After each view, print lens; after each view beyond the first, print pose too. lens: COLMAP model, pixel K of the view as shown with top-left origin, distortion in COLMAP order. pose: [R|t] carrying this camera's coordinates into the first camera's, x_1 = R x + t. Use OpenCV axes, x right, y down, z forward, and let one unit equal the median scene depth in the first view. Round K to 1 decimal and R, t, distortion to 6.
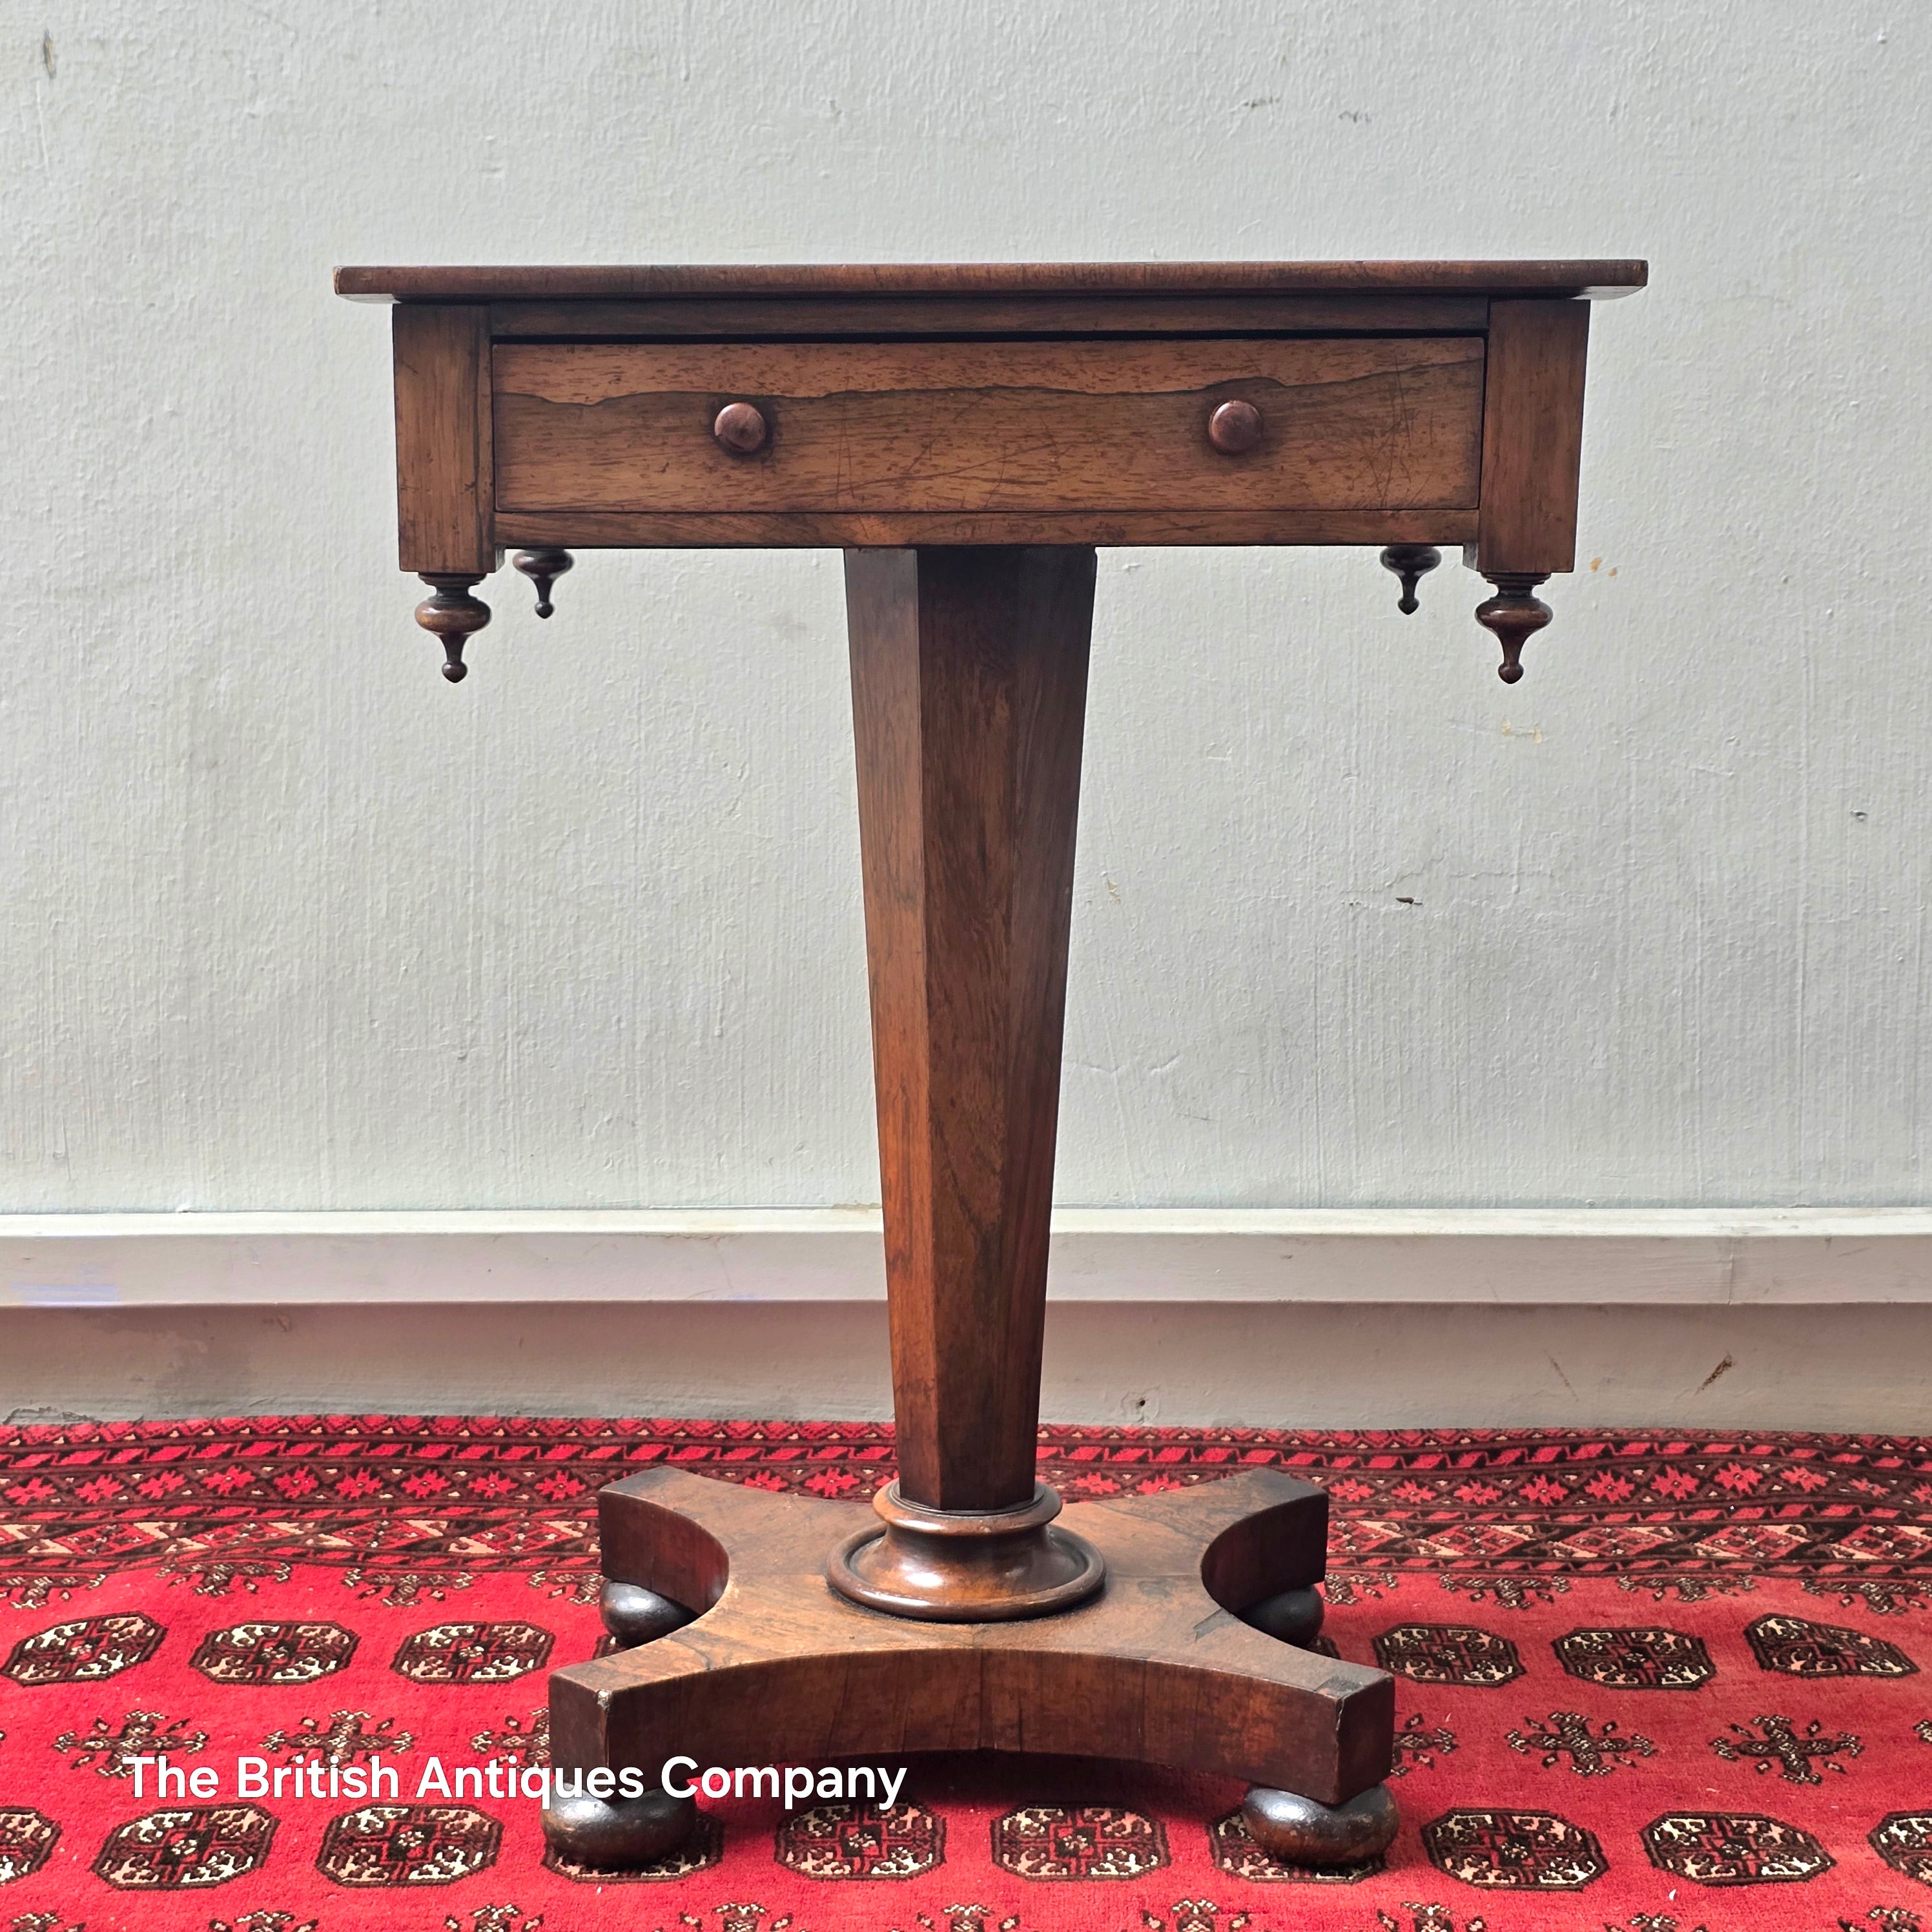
lens RADIAL K [[3529.8, 0, 910.2], [0, 3529.8, 1021.3], [0, 0, 1]] dist [0.227338, -0.825665]
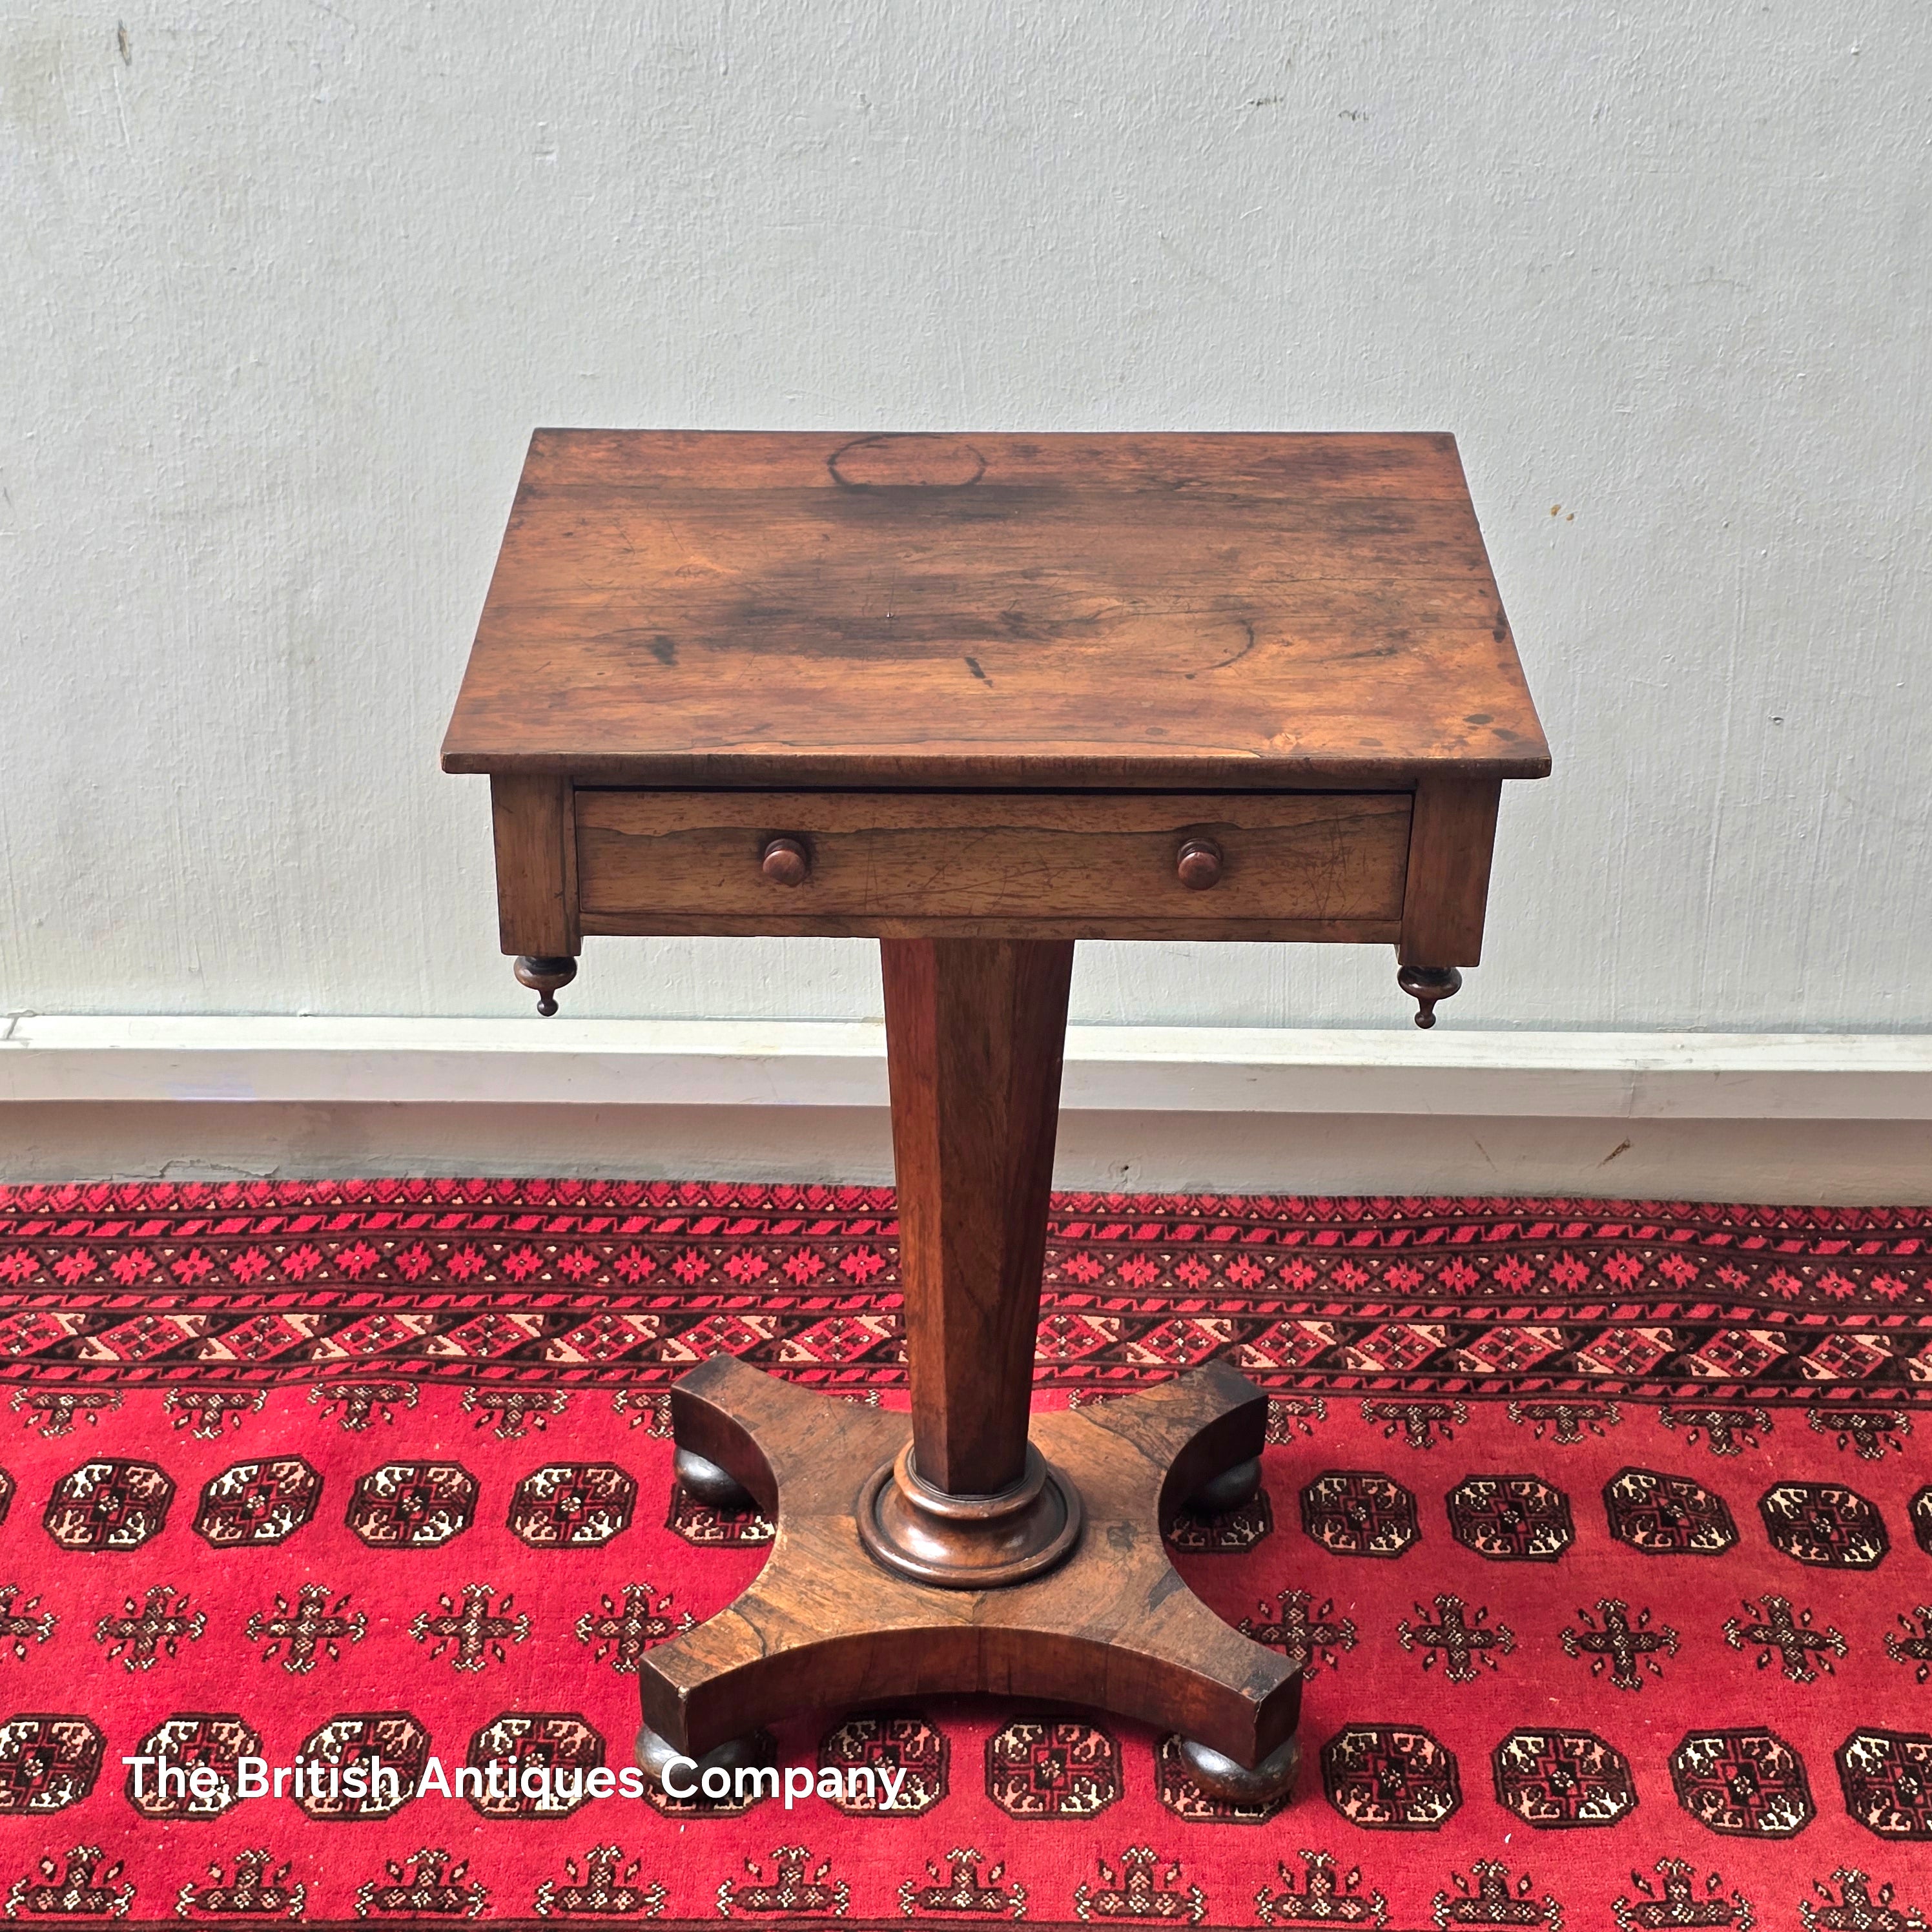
lens RADIAL K [[3526.6, 0, 918.0], [0, 3526.6, 998.4], [0, 0, 1]] dist [0.250239, -0.964577]
pose [[0.999951, 0.007855, -0.006084, 0.003270], [-0.005343, 0.941417, 0.337201, -0.365048], [0.008376, -0.337152, 0.941413, -0.091673]]
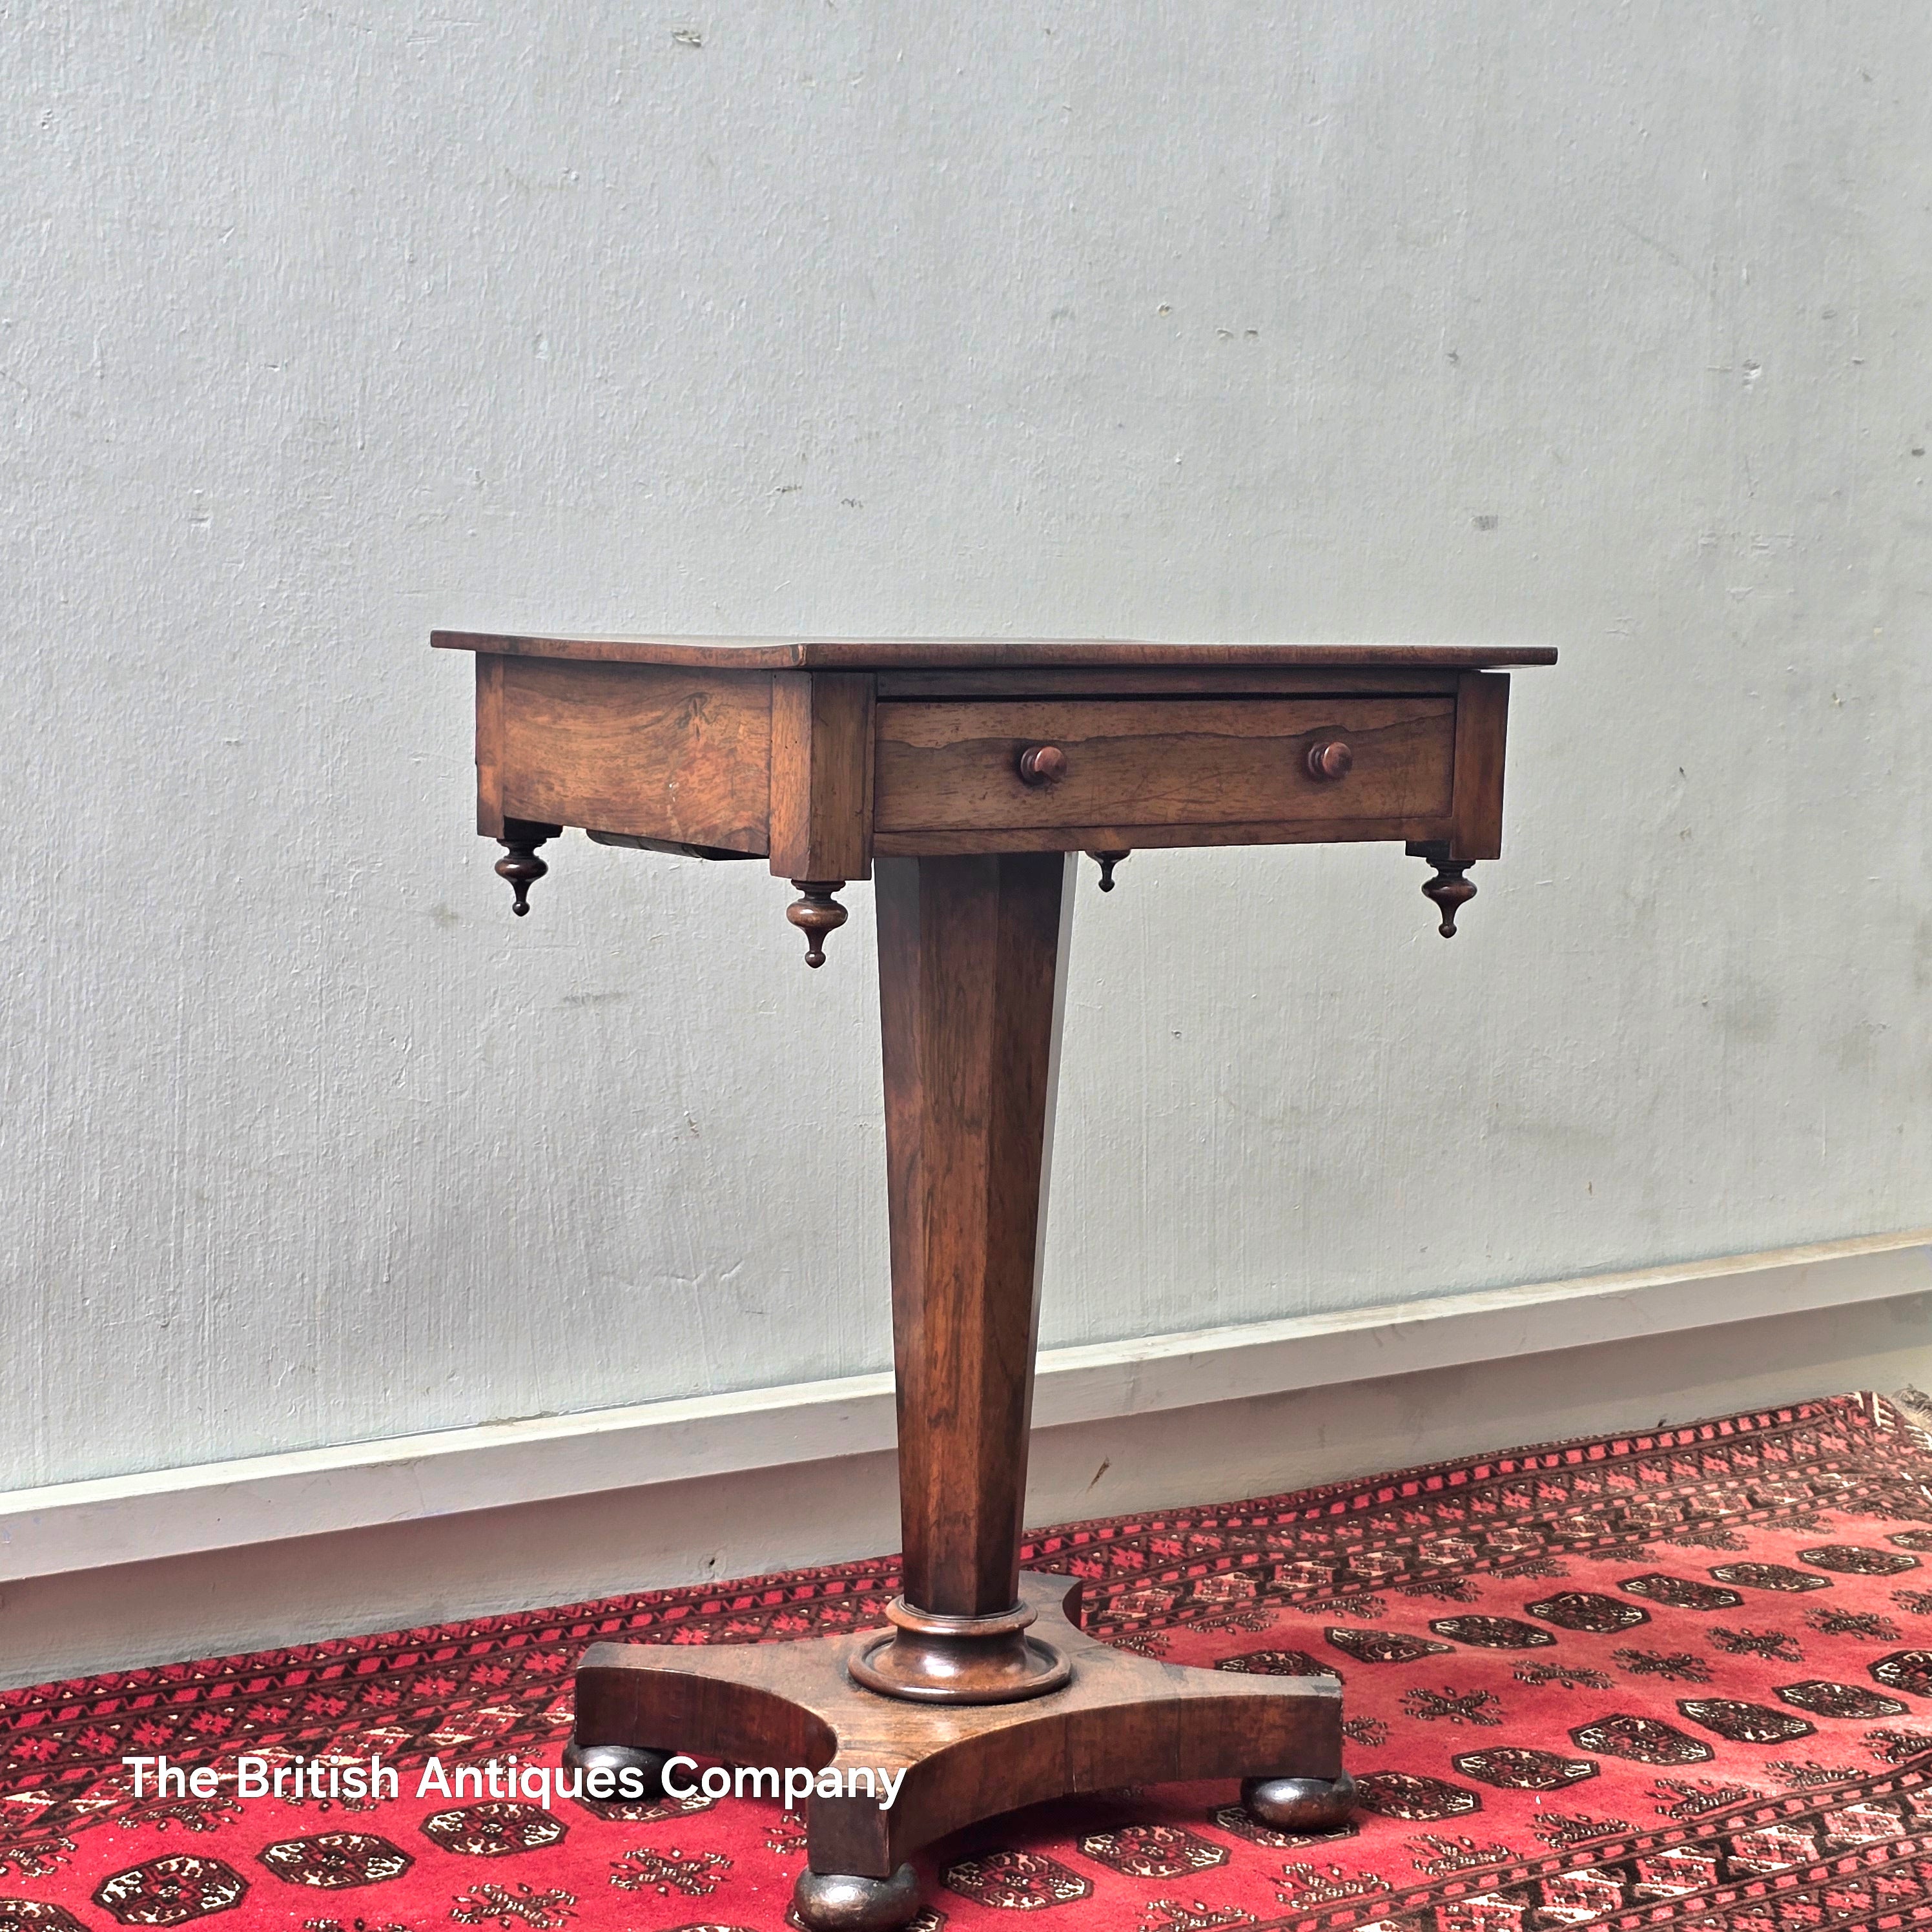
lens RADIAL K [[3528.6, 0, 919.8], [0, 3528.6, 1015.9], [0, 0, 1]] dist [0.248067, -0.936183]
pose [[0.821640, -0.049142, 0.567885, -0.577939], [0.090981, 0.994810, -0.045549, -0.013755], [-0.562699, 0.089092, 0.821847, -0.026166]]
